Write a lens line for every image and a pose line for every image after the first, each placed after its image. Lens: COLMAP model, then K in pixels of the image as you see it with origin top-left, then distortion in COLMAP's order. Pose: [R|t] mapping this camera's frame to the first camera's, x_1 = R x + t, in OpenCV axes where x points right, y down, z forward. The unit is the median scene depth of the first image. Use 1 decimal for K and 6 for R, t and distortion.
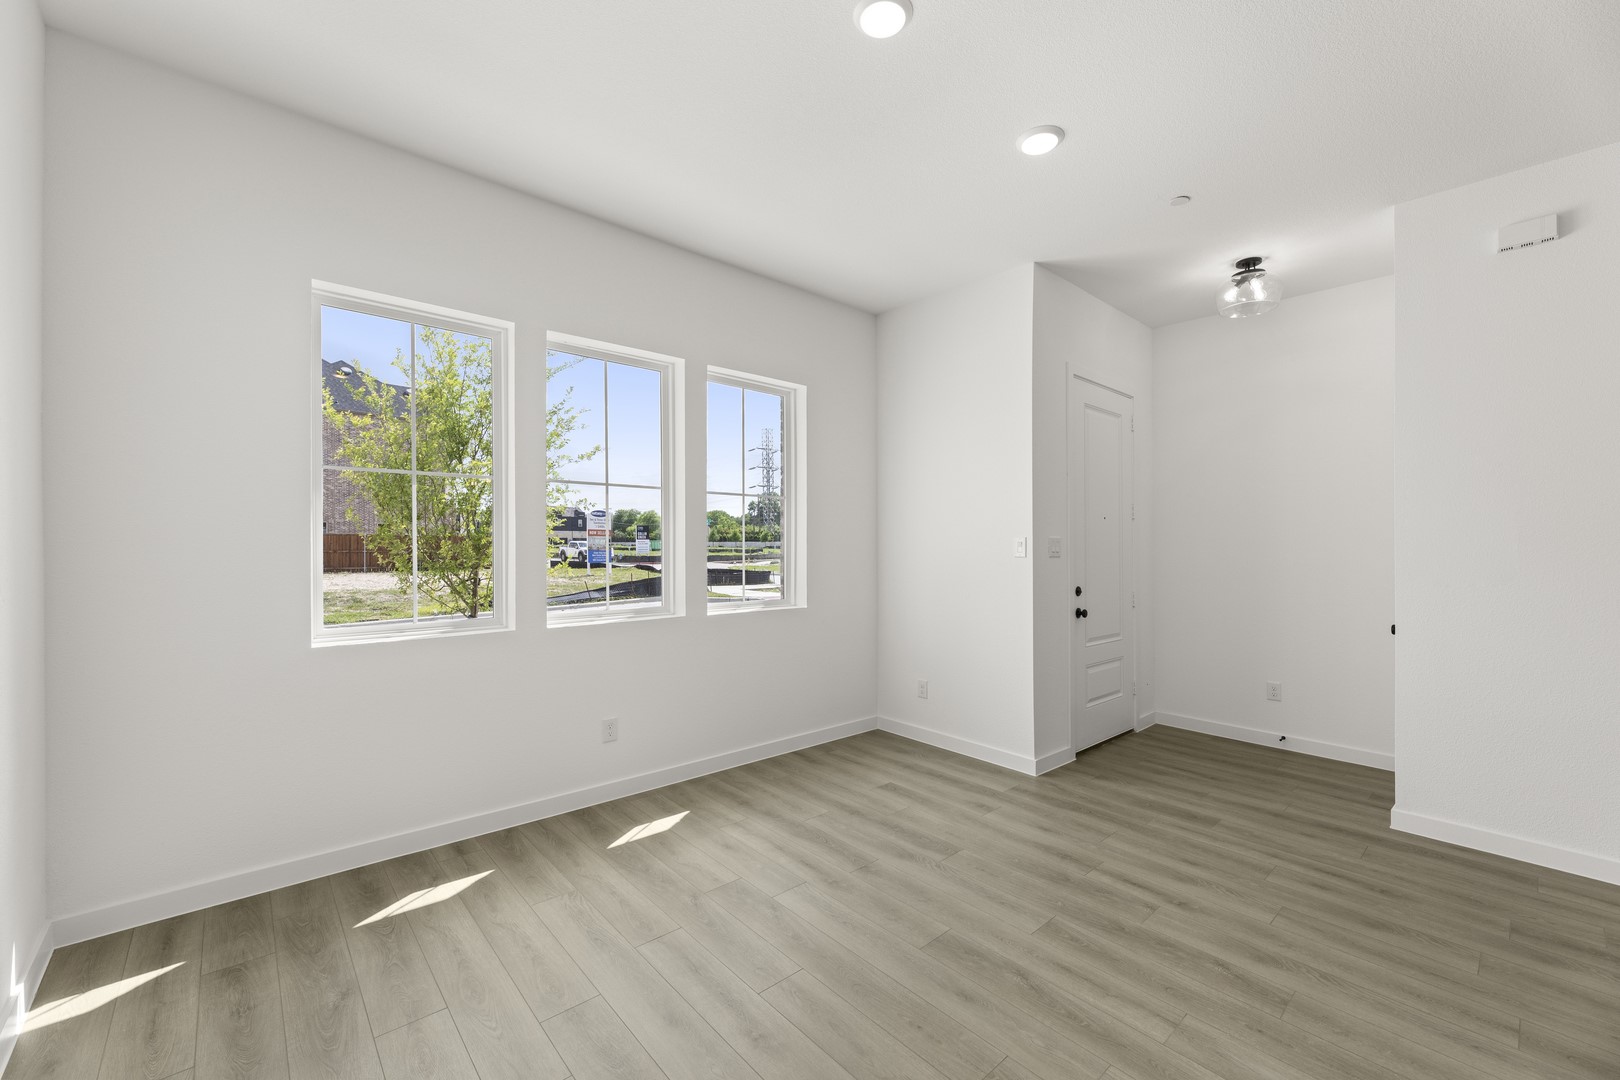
lens RADIAL K [[648.5, 0, 807.4], [0, 648.5, 551.3], [0, 0, 1]] dist [0.001174, 0.000040]
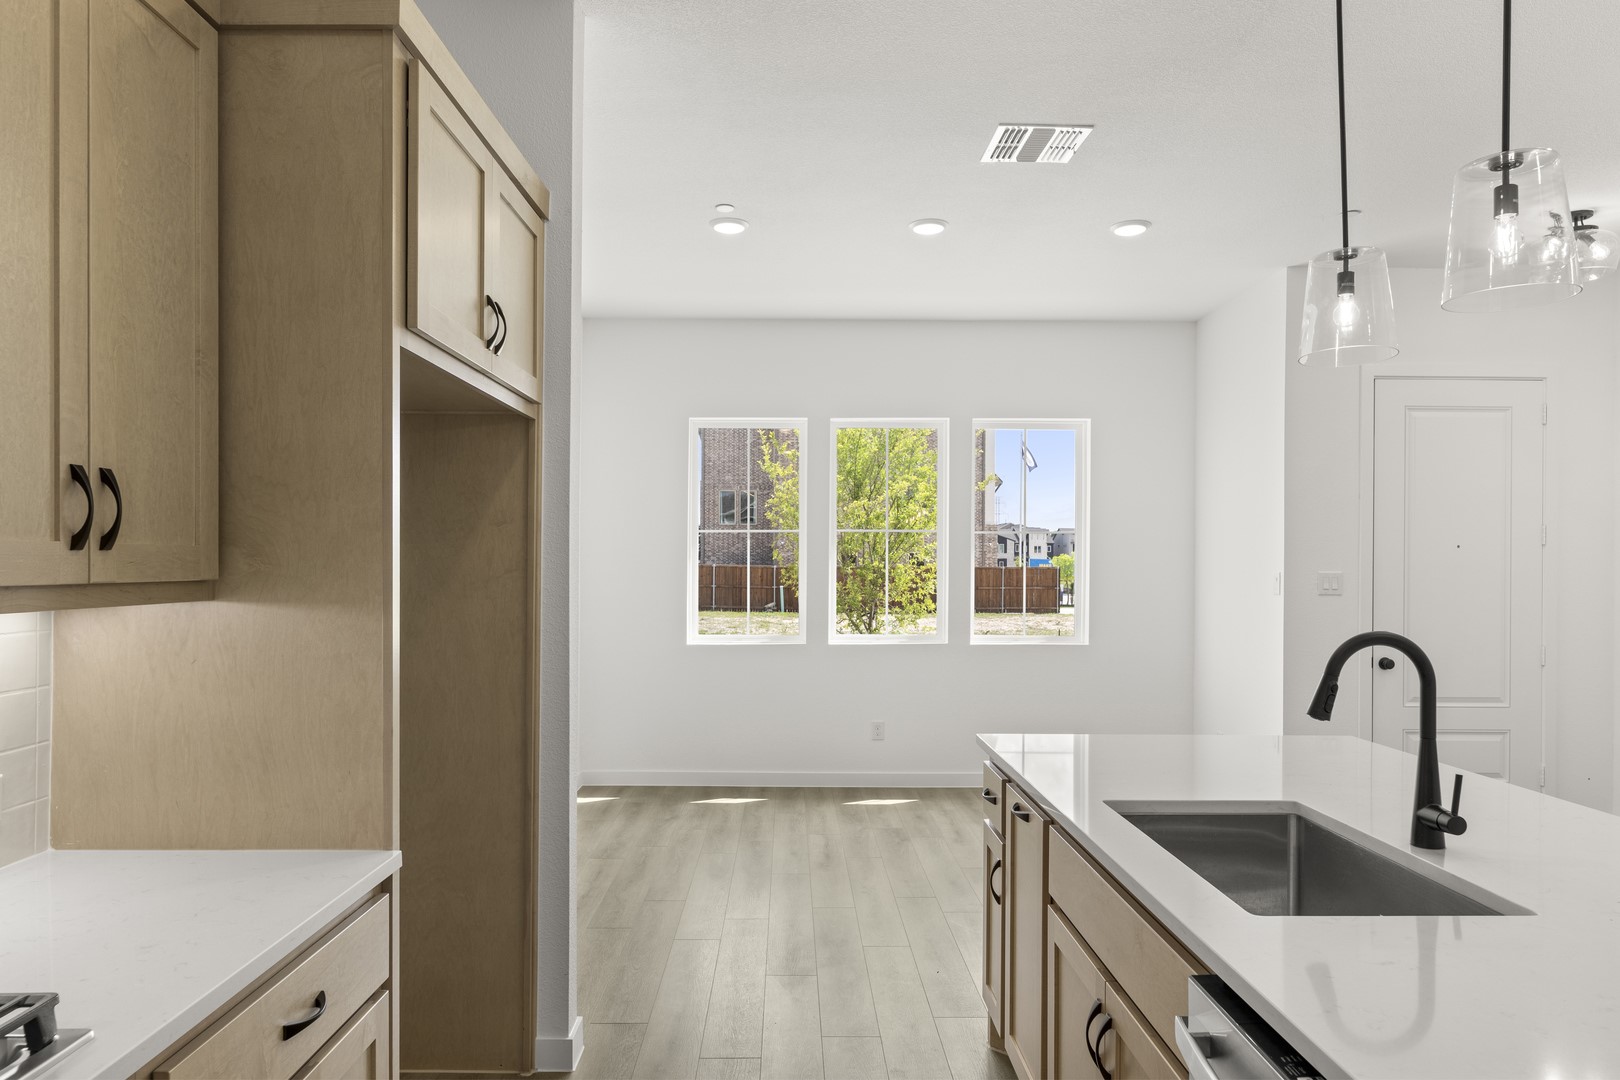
lens RADIAL K [[1060.4, 0, 776.9], [0, 1060.4, 557.7], [0, 0, 1]] dist [0.002000, -0.037841]
pose [[0.740636, -0.013331, -0.671774, 1.096635], [-0.004653, 0.999677, -0.024969, -0.003413], [0.671890, 0.021619, 0.740335, -0.758458]]
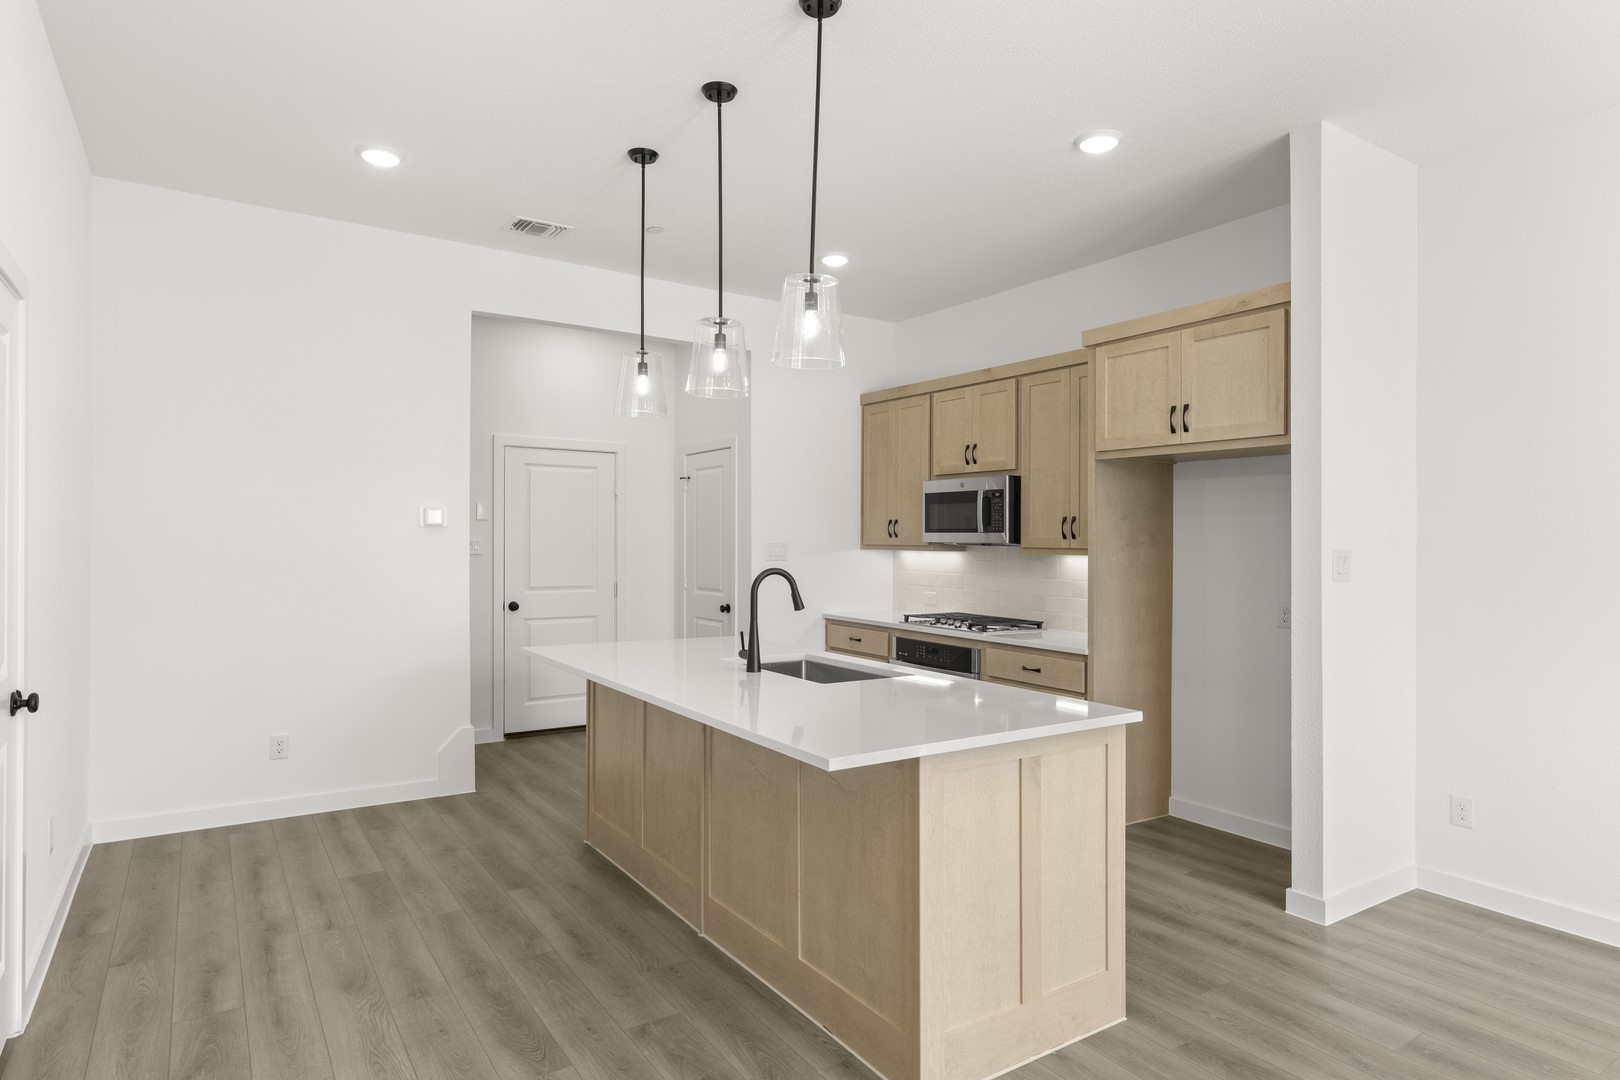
lens RADIAL K [[900.4, 0, 807.7], [0, 900.4, 530.3], [0, 0, 1]] dist [0.000407, -0.000809]
pose [[-0.990444, -0.021643, 0.136209, 0.713073], [-0.021331, 0.999765, 0.003751, -0.031722], [-0.136259, 0.000810, -0.990673, 1.218755]]
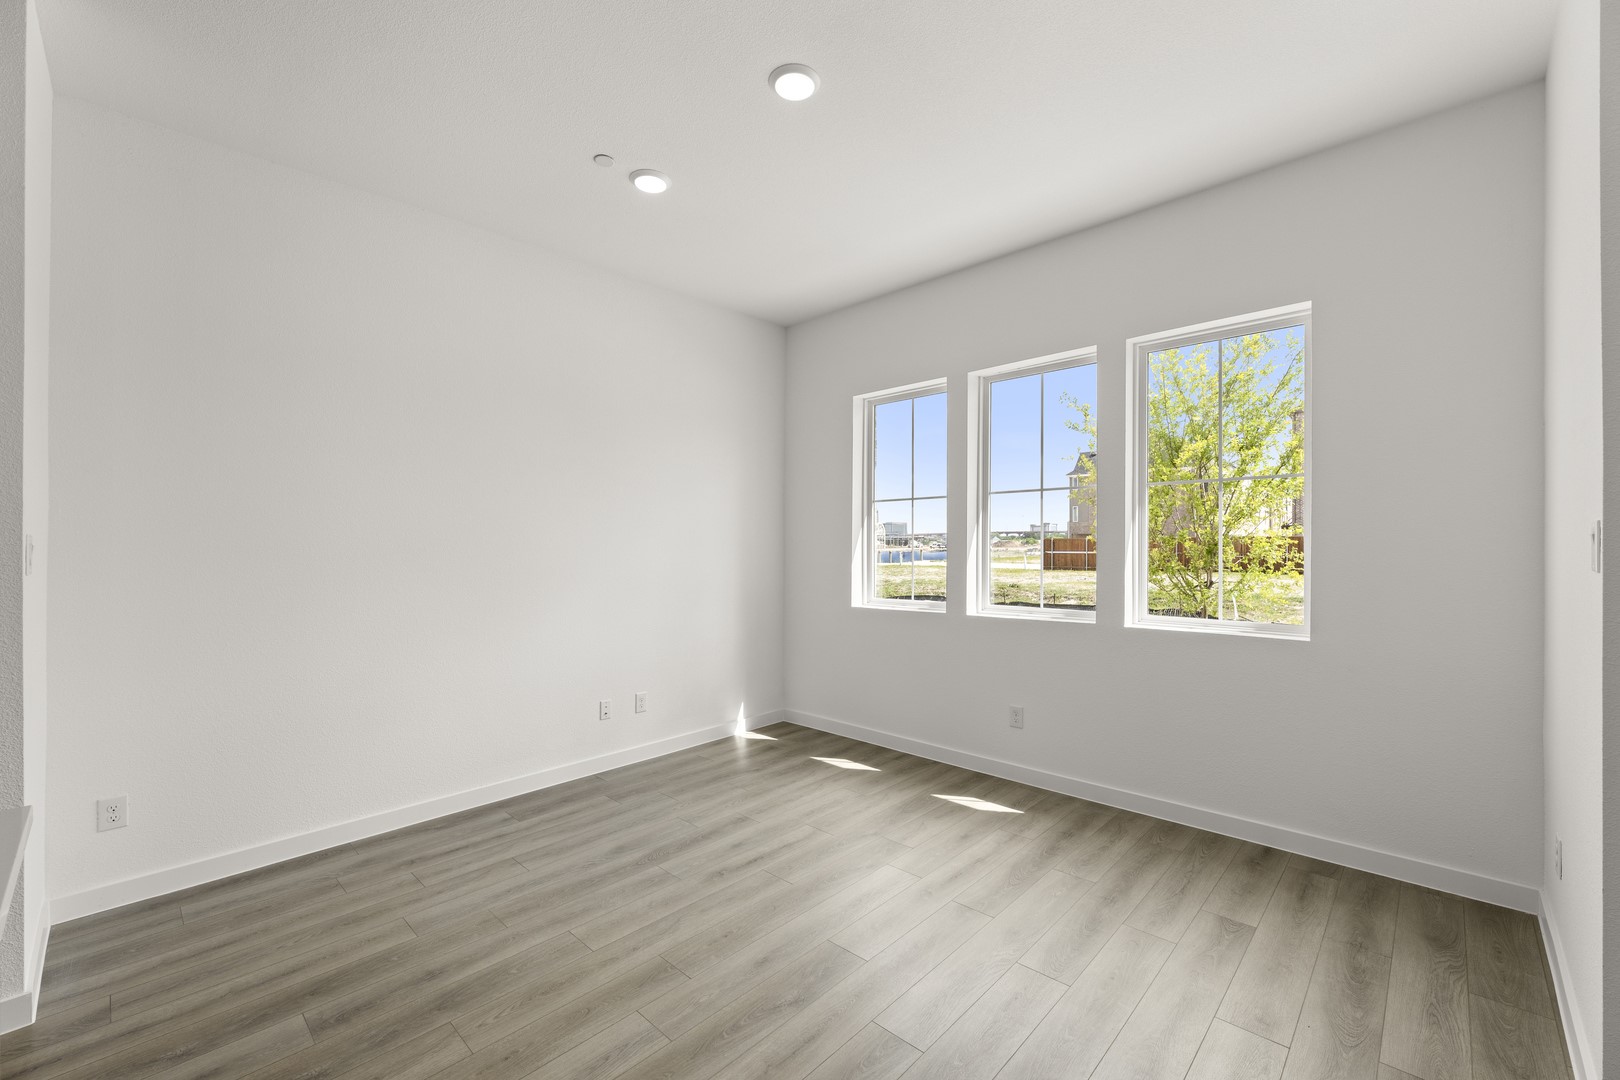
lens RADIAL K [[669.2, 0, 819.5], [0, 669.2, 533.4], [0, 0, 1]] dist [0.001011, -0.000187]
pose [[0.093152, -0.022849, -0.995390, 0.947977], [-0.005205, 0.999712, -0.023435, -0.004411], [0.995638, 0.007364, 0.093006, 0.674543]]
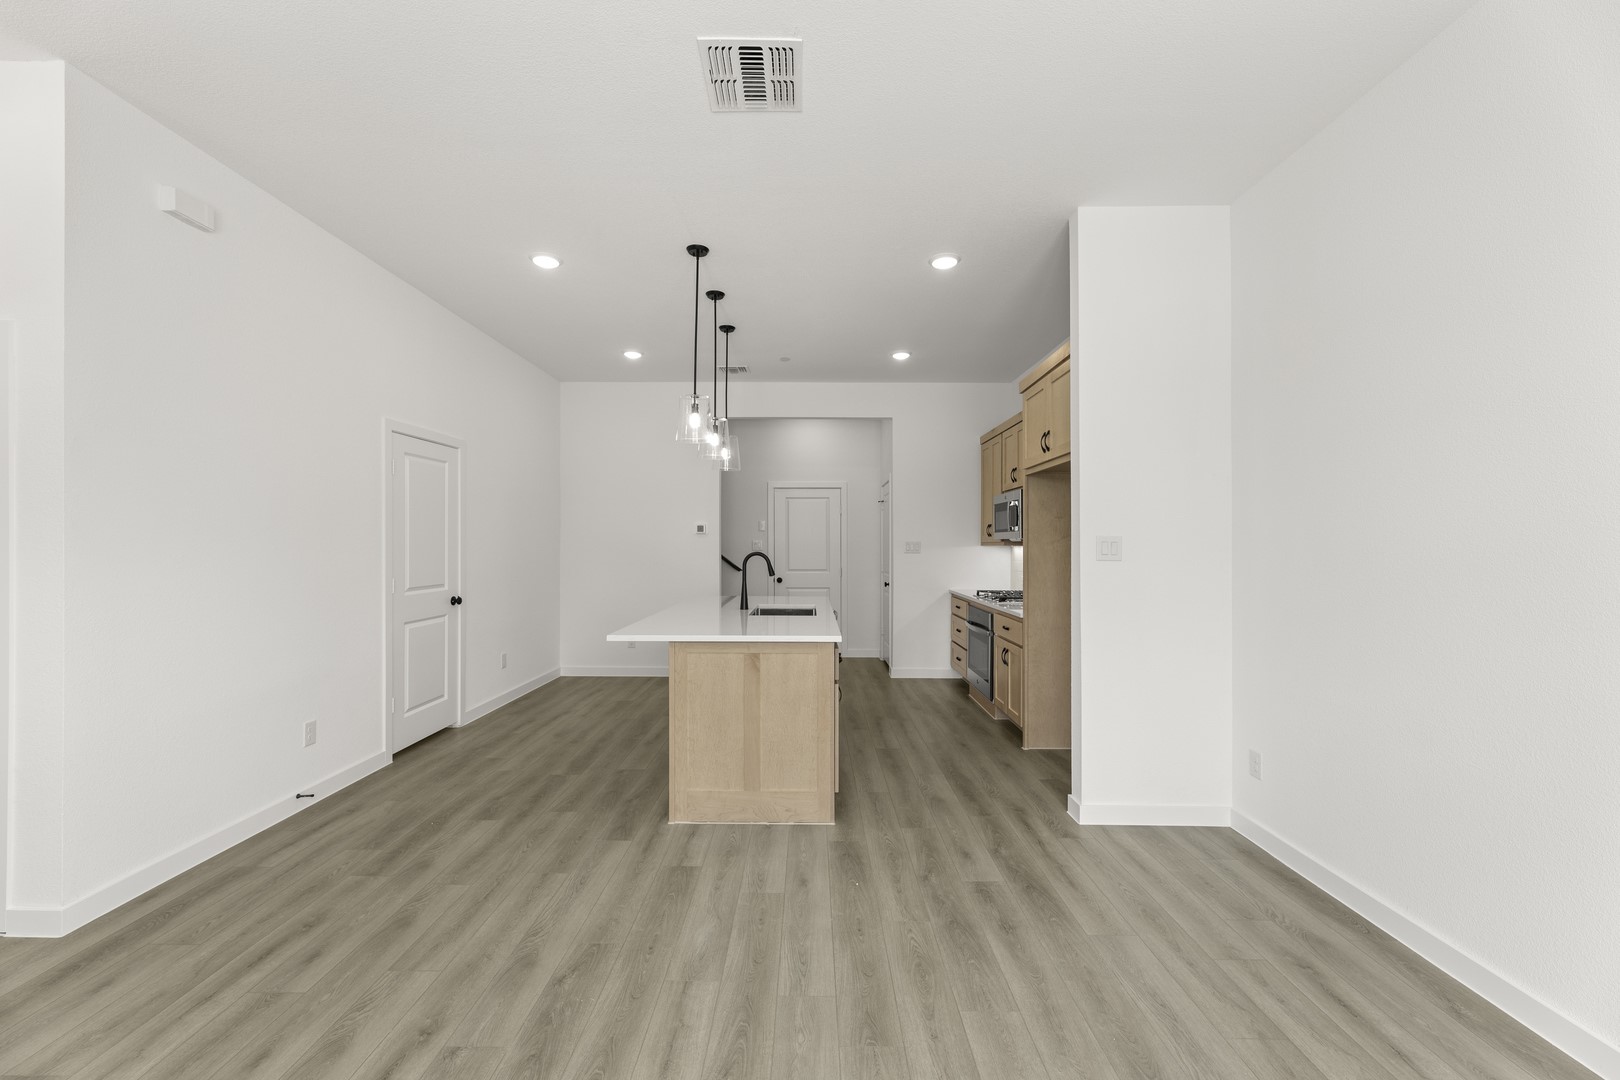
lens RADIAL K [[638.5, 0, 807.5], [0, 638.5, 540.2], [0, 0, 1]] dist [0.000168, 0.000063]
pose [[-0.747072, -0.009074, 0.664681, -0.192348], [-0.002937, 0.999942, 0.010349, -0.019841], [-0.664736, 0.005779, -0.747056, 1.079580]]
